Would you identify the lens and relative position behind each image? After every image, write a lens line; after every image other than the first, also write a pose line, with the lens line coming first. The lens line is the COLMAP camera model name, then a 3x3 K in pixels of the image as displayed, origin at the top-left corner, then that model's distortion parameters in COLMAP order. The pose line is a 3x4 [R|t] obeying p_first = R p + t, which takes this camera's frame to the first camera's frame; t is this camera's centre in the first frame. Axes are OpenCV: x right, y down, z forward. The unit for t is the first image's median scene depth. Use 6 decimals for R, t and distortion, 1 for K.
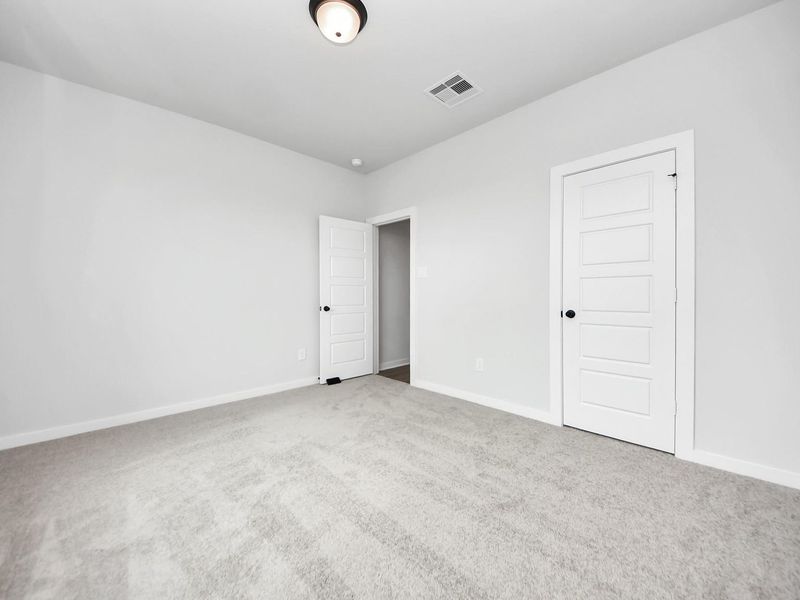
lens RADIAL K [[325.8, 0, 406.1], [0, 325.8, 304.2], [0, 0, 1]] dist [0.014238, -0.019666]
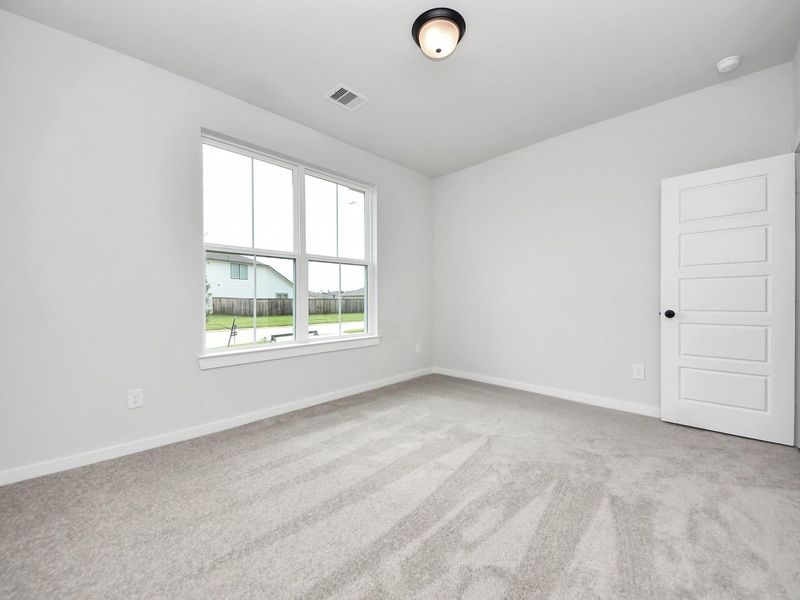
lens RADIAL K [[325.8, 0, 406.1], [0, 325.8, 304.2], [0, 0, 1]] dist [0.014238, -0.019666]
pose [[0.042315, 0.024348, -0.998808, 0.541320], [-0.035882, 0.999095, 0.022835, -0.002986], [0.998460, 0.034873, 0.043150, 0.539137]]
